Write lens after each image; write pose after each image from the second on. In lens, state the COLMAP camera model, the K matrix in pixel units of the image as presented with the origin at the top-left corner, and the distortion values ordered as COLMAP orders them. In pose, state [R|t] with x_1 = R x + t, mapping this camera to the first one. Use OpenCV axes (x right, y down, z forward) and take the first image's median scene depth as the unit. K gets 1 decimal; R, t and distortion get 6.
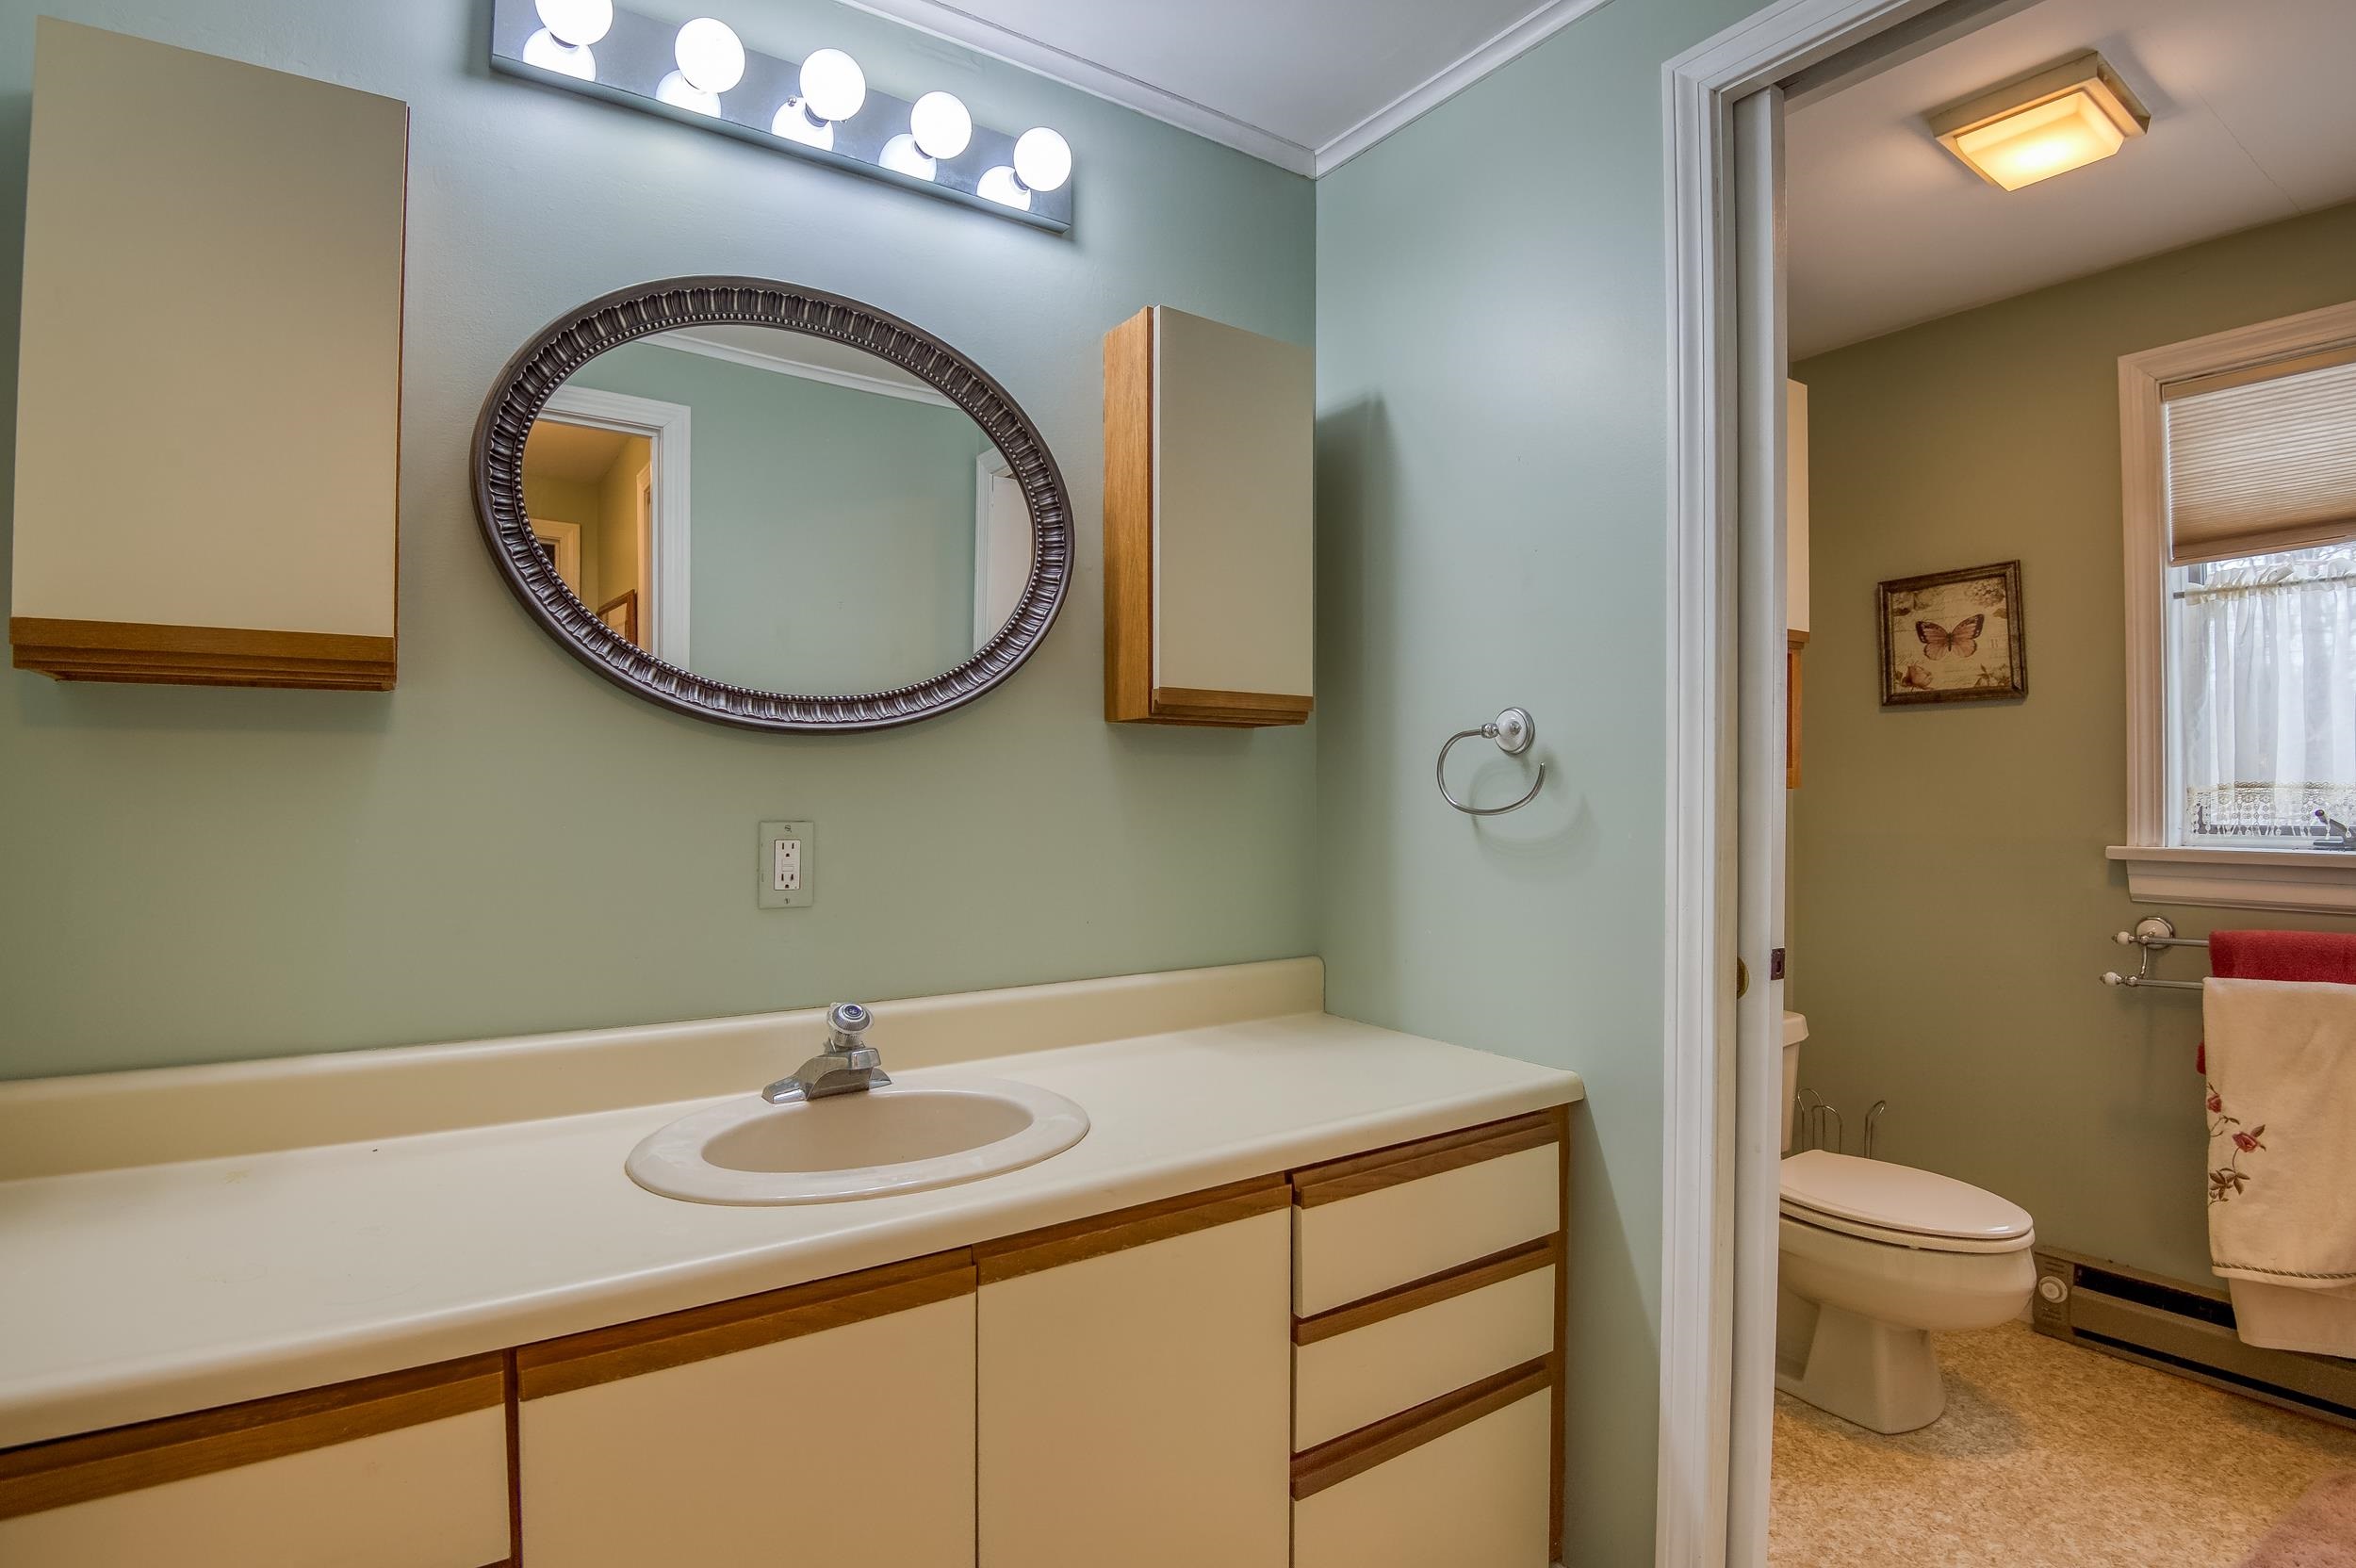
lens RADIAL K [[1166.1, 0, 1189.4], [0, 1166.1, 783.3], [0, 0, 1]] dist [-0.033981, -0.007219]
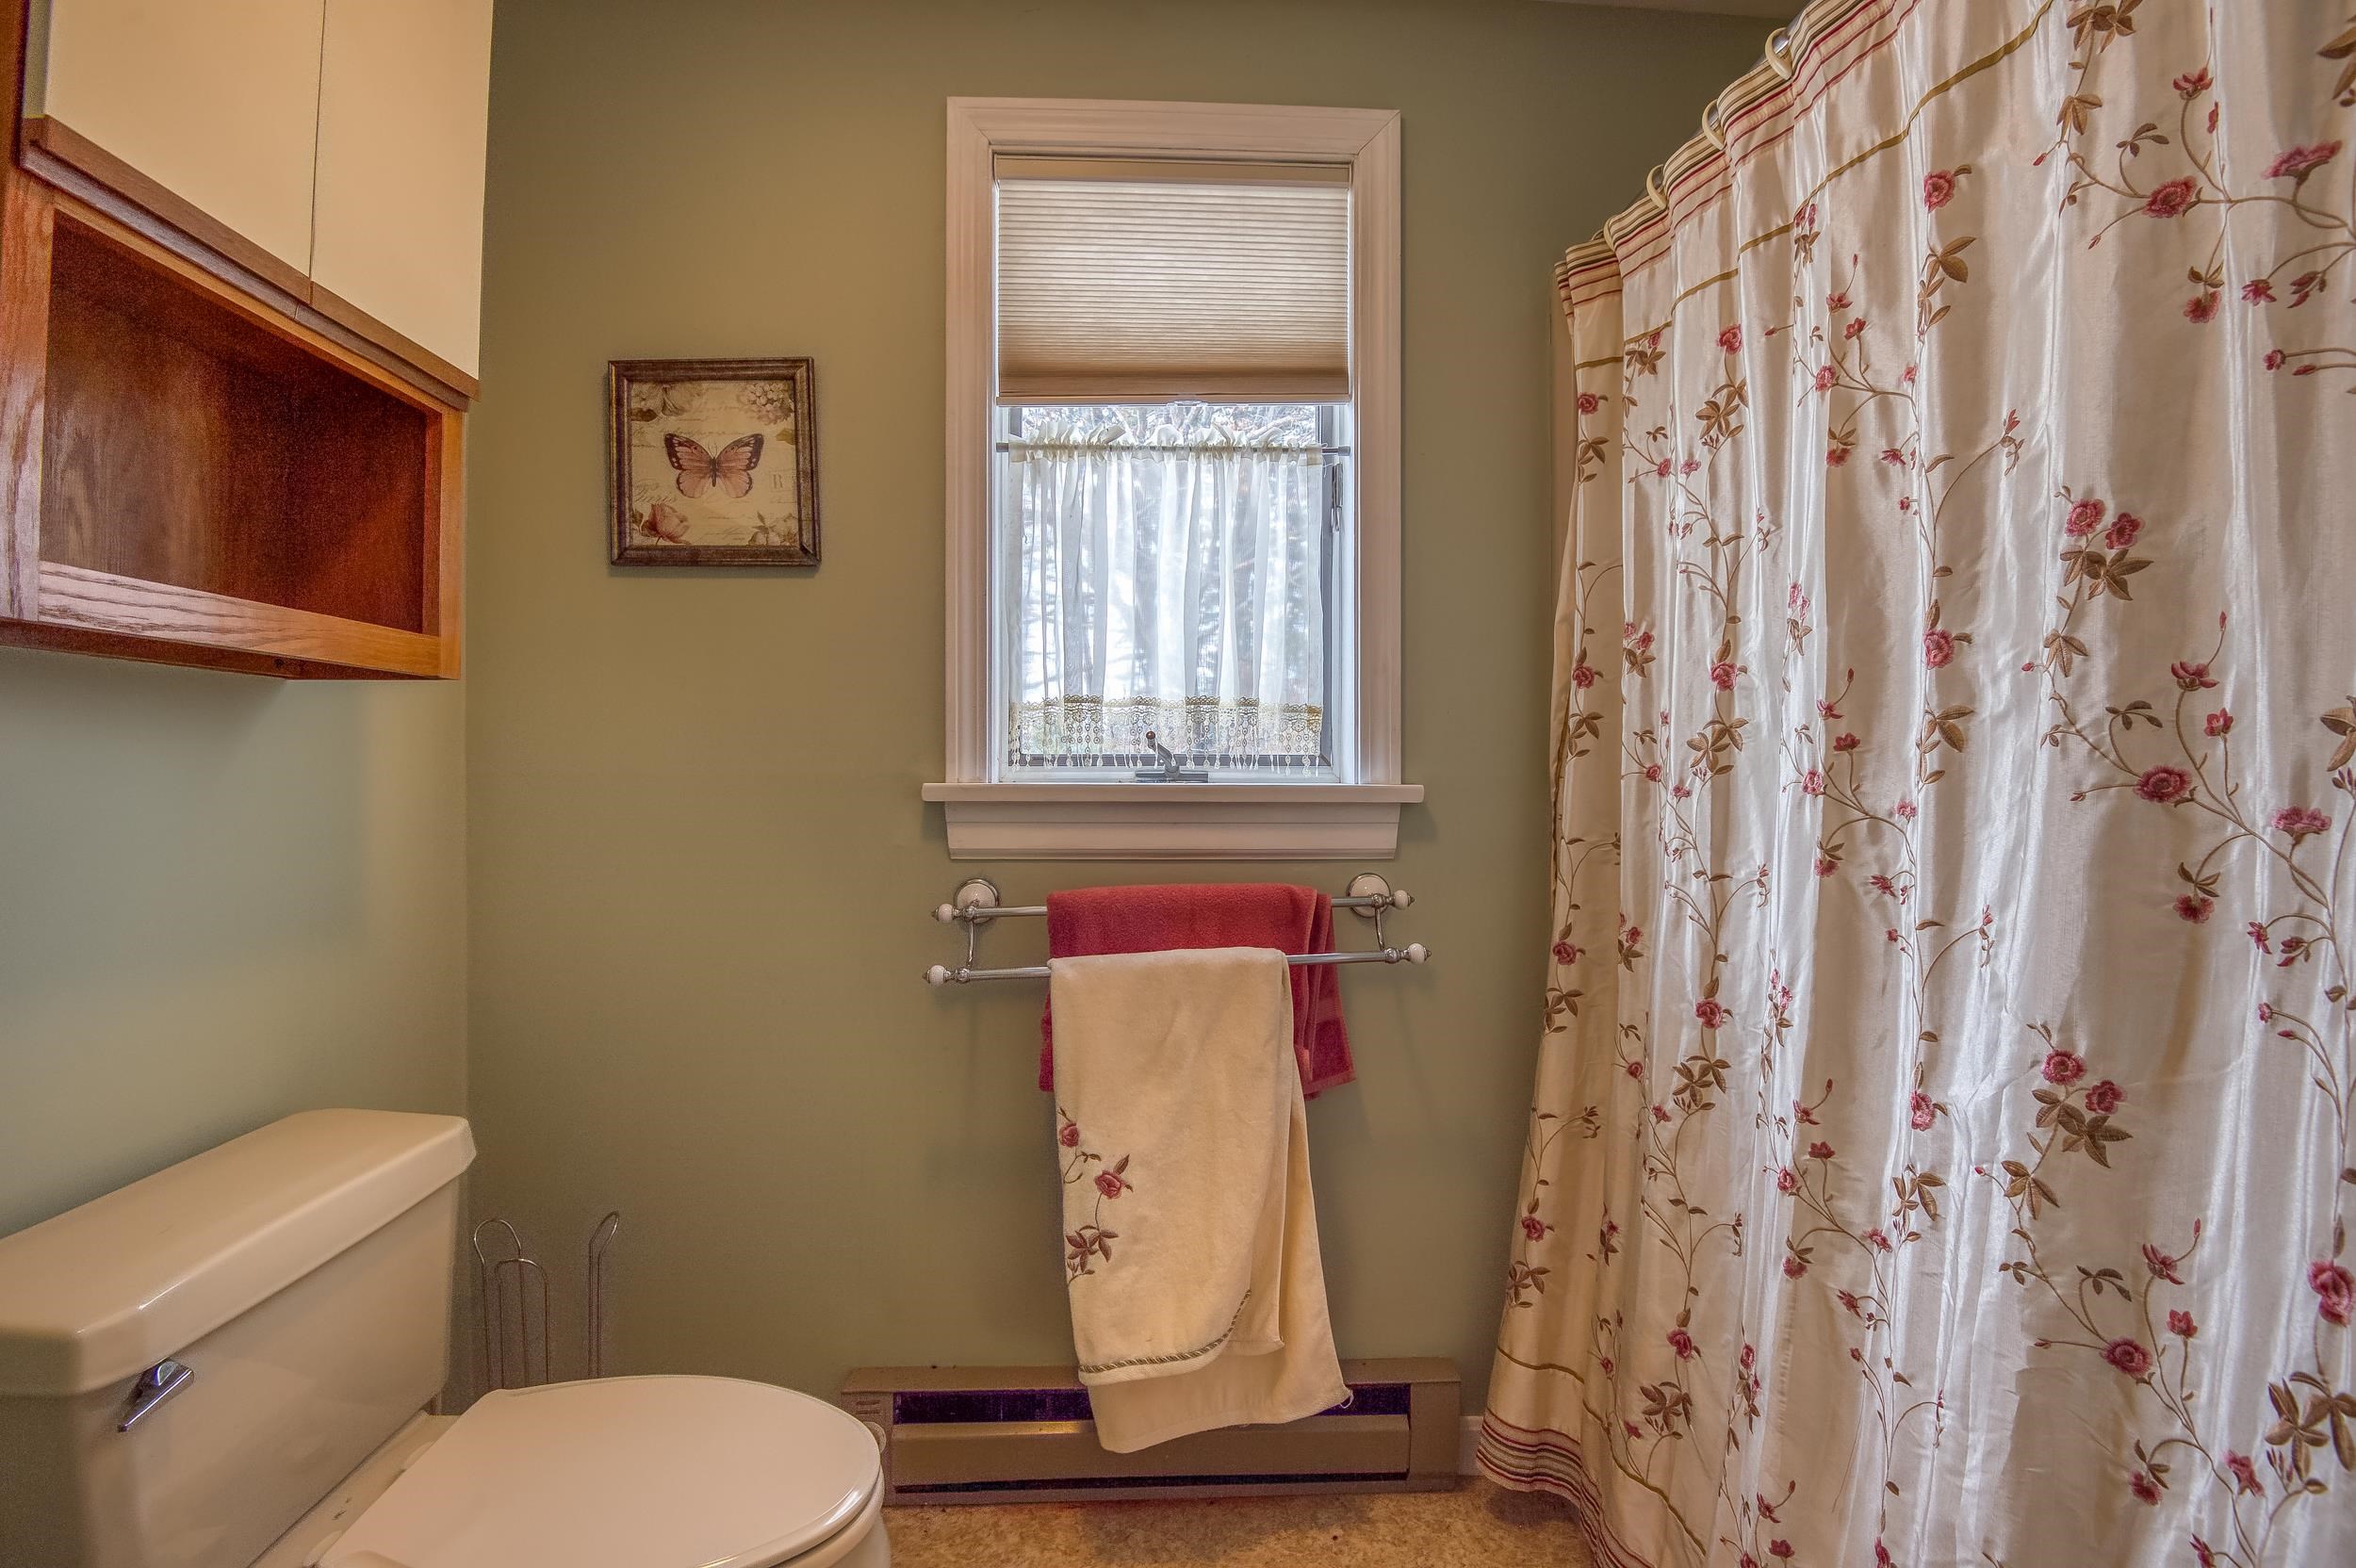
lens RADIAL K [[1166.1, 0, 1189.4], [0, 1166.1, 783.3], [0, 0, 1]] dist [-0.033981, -0.007219]
pose [[0.550669, -0.003149, 0.834718, 0.307065], [-0.005851, 0.999954, 0.007632, 0.050297], [-0.834703, -0.009087, 0.550625, 0.479464]]
